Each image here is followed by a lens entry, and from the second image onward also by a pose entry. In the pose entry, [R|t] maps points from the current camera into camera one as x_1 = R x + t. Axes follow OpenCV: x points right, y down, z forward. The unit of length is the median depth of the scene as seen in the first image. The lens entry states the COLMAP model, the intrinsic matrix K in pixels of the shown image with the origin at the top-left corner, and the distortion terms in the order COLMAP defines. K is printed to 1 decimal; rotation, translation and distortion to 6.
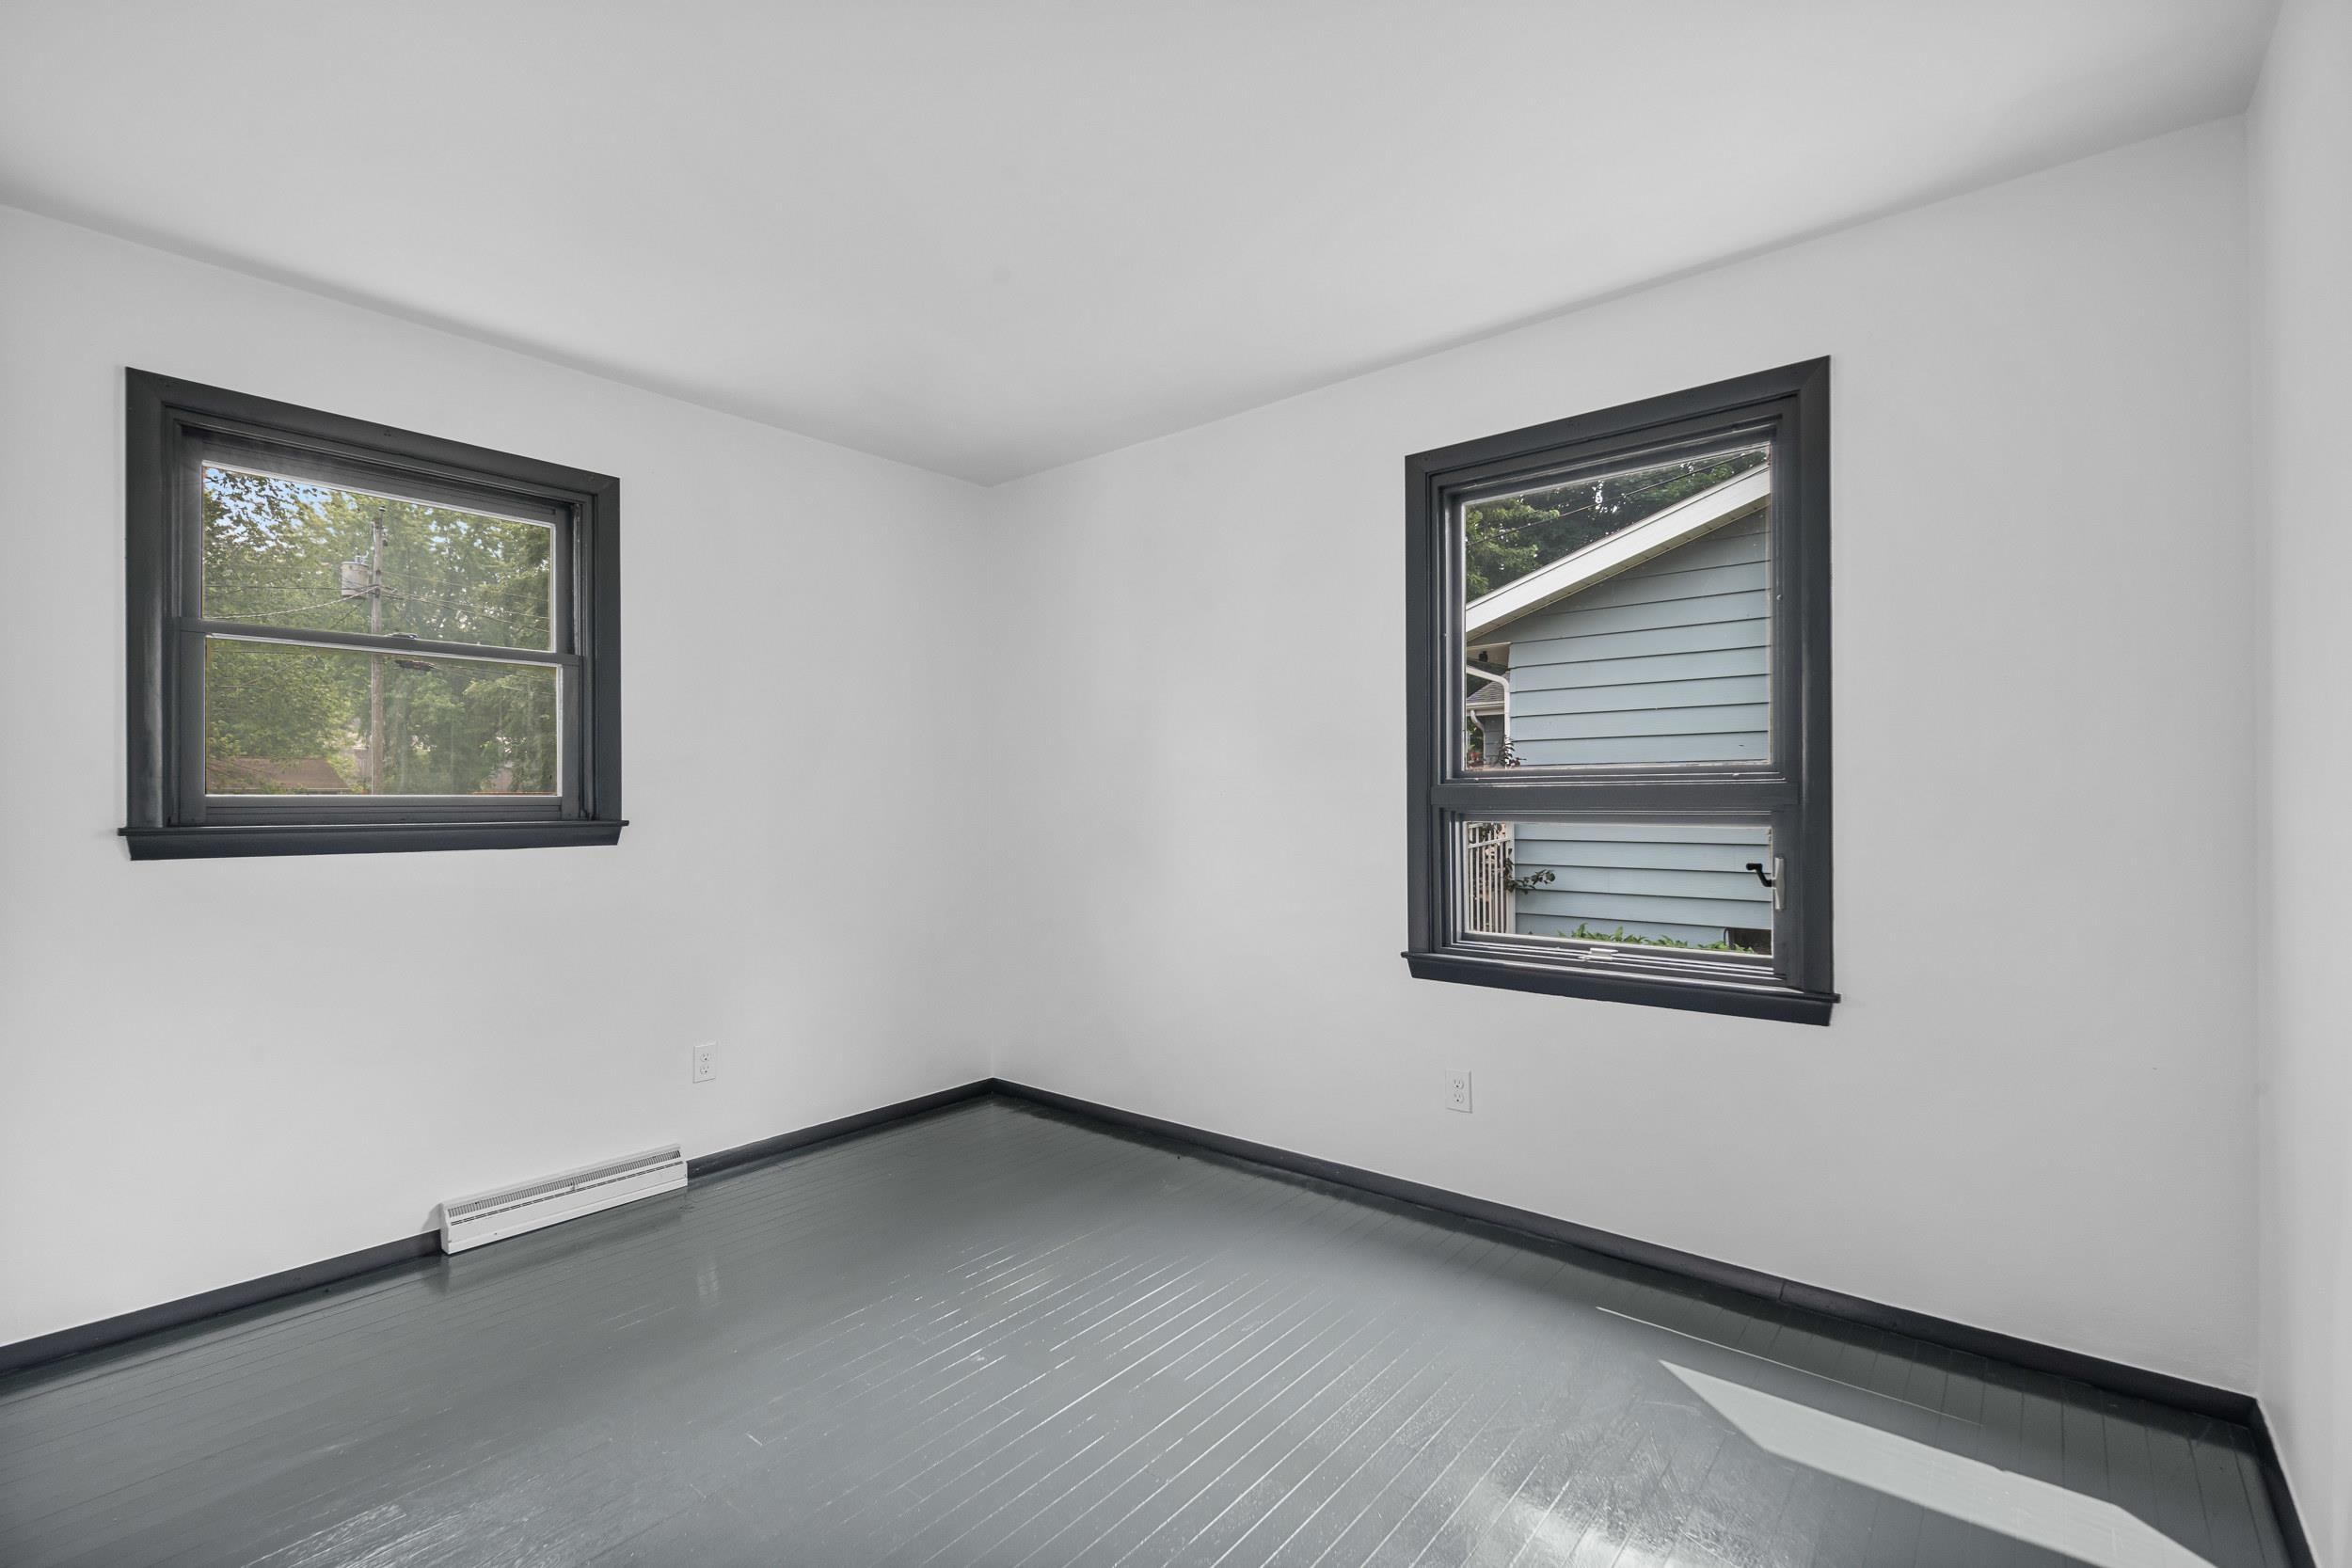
lens RADIAL K [[1035.1, 0, 1187.1], [0, 1035.1, 796.8], [0, 0, 1]] dist [0.001458, -0.001757]
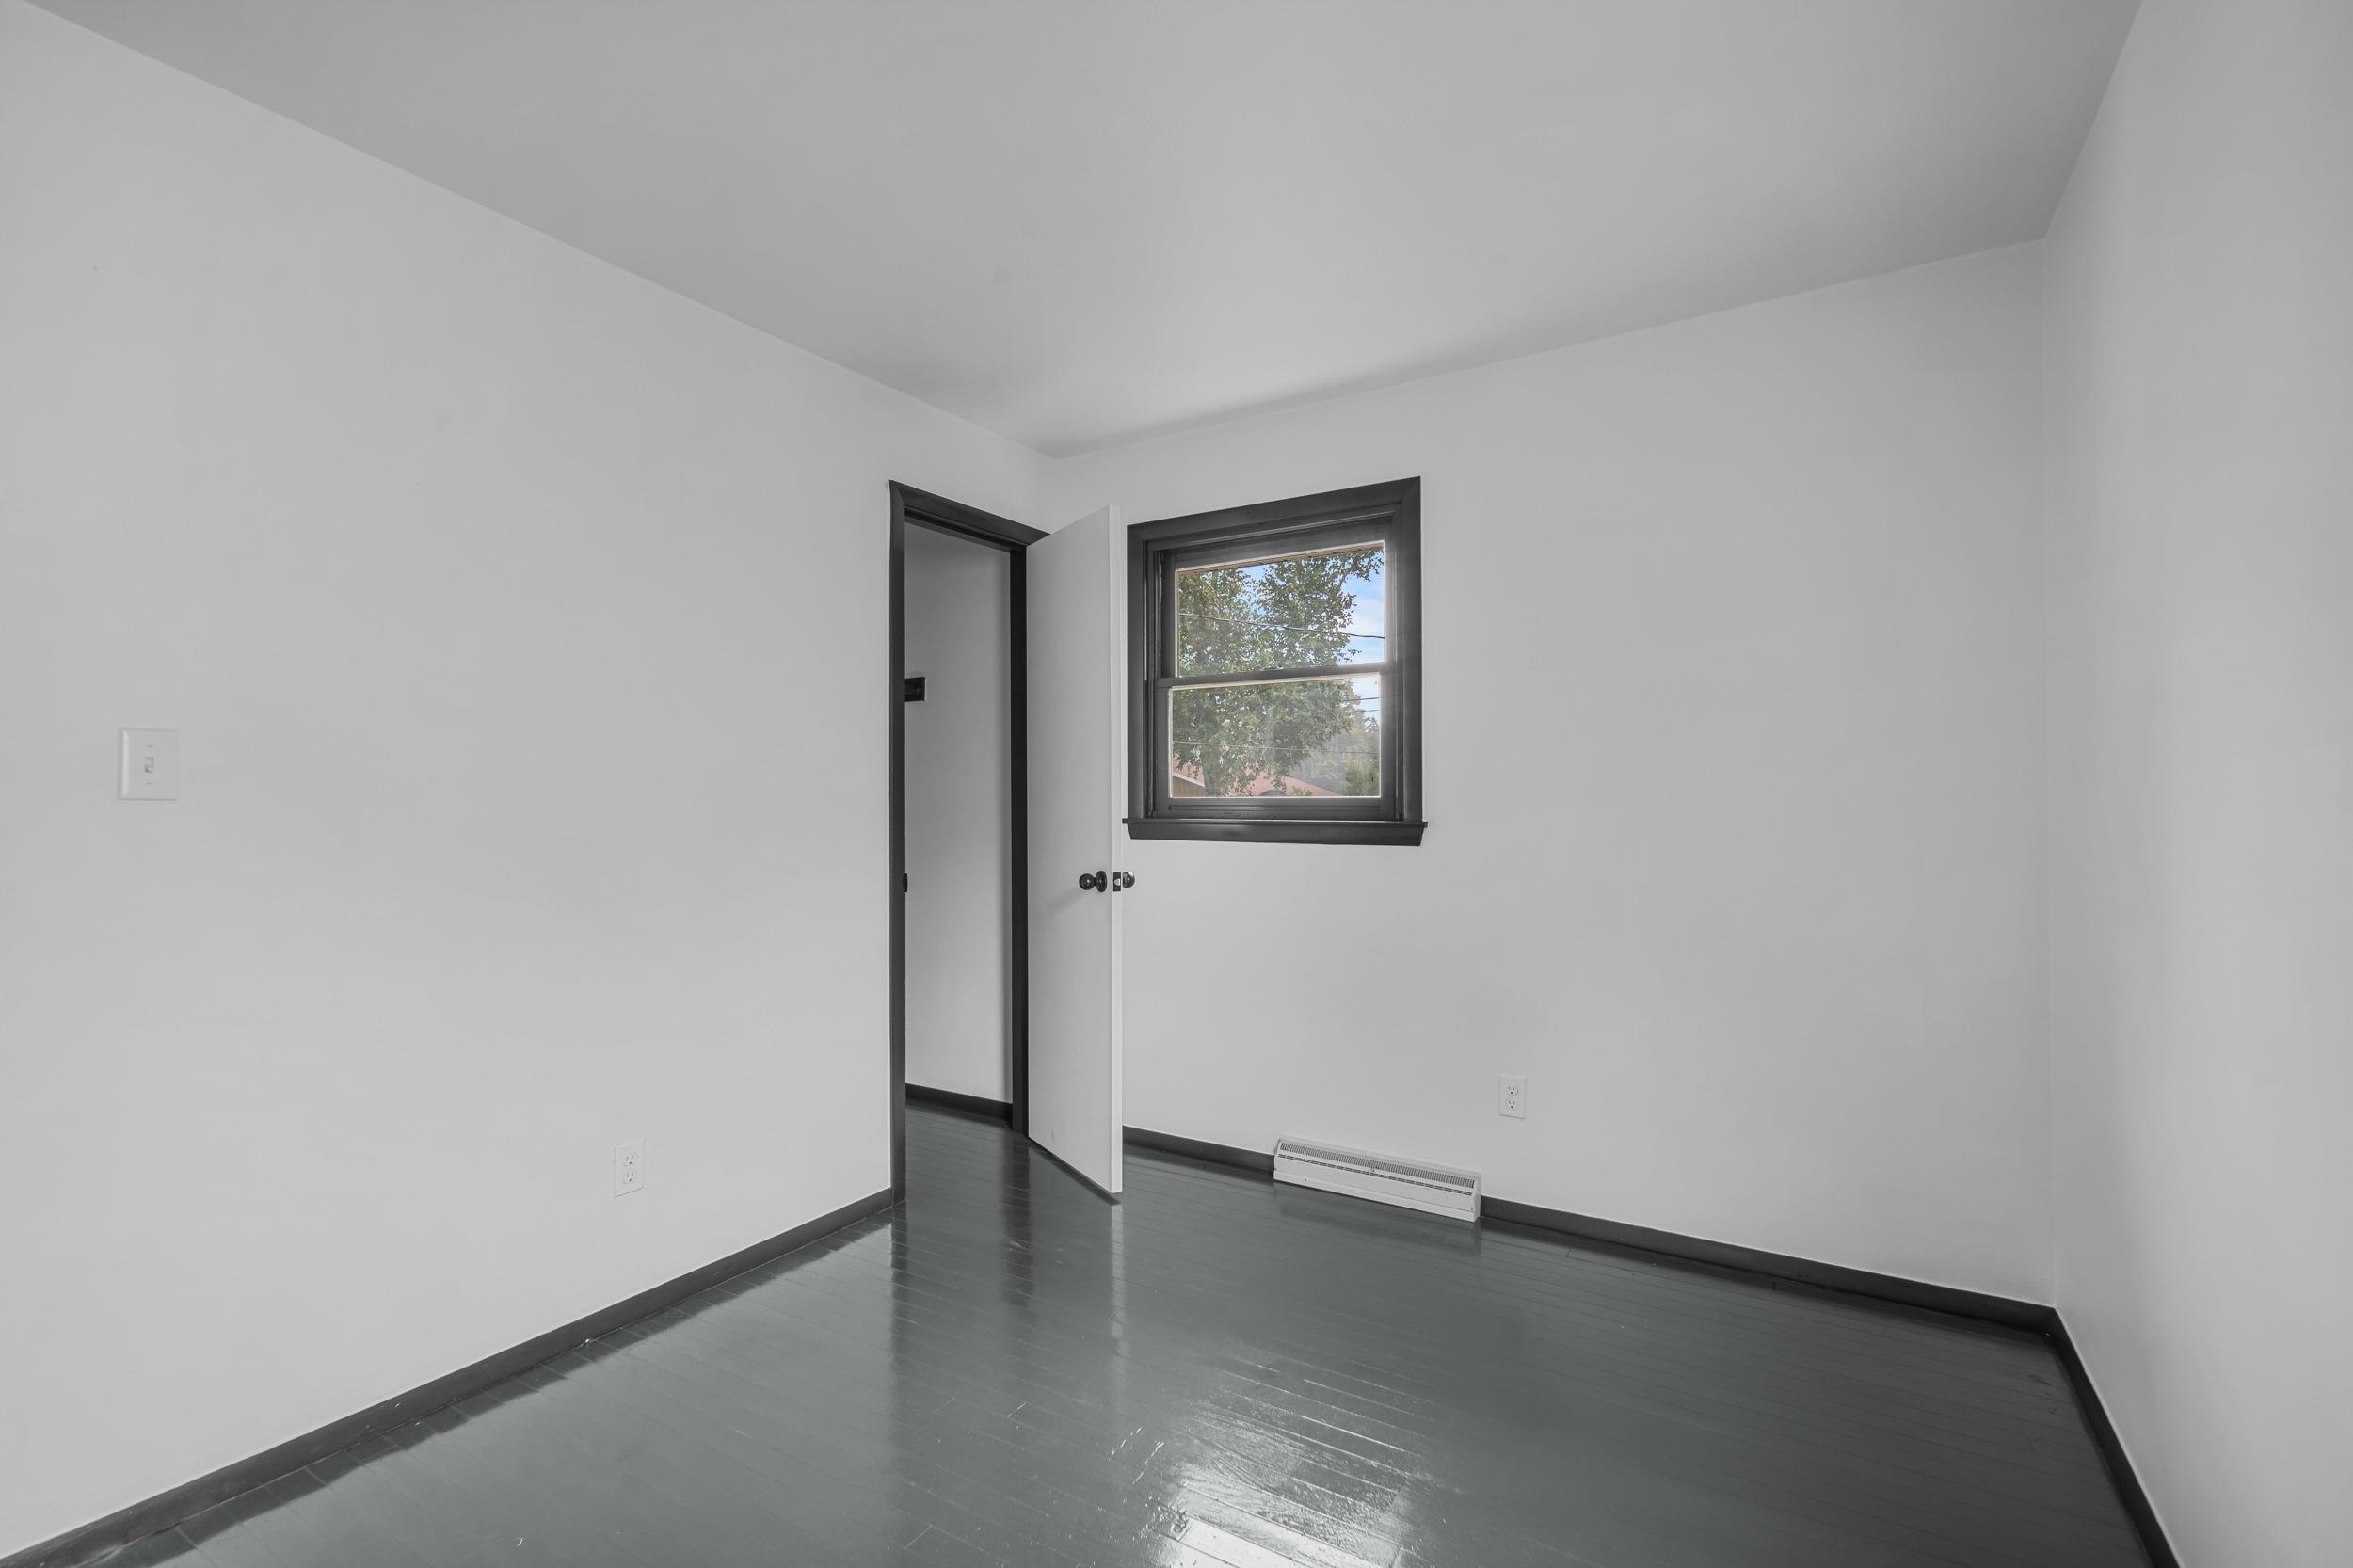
lens RADIAL K [[1035.6, 0, 1172.8], [0, 1035.6, 780.7], [0, 0, 1]] dist [0.001458, -0.001757]
pose [[0.139565, -0.019327, -0.990024, 0.423574], [-0.004194, 0.999789, -0.020109, 0.003275], [0.990204, 0.006959, 0.139455, 0.642026]]
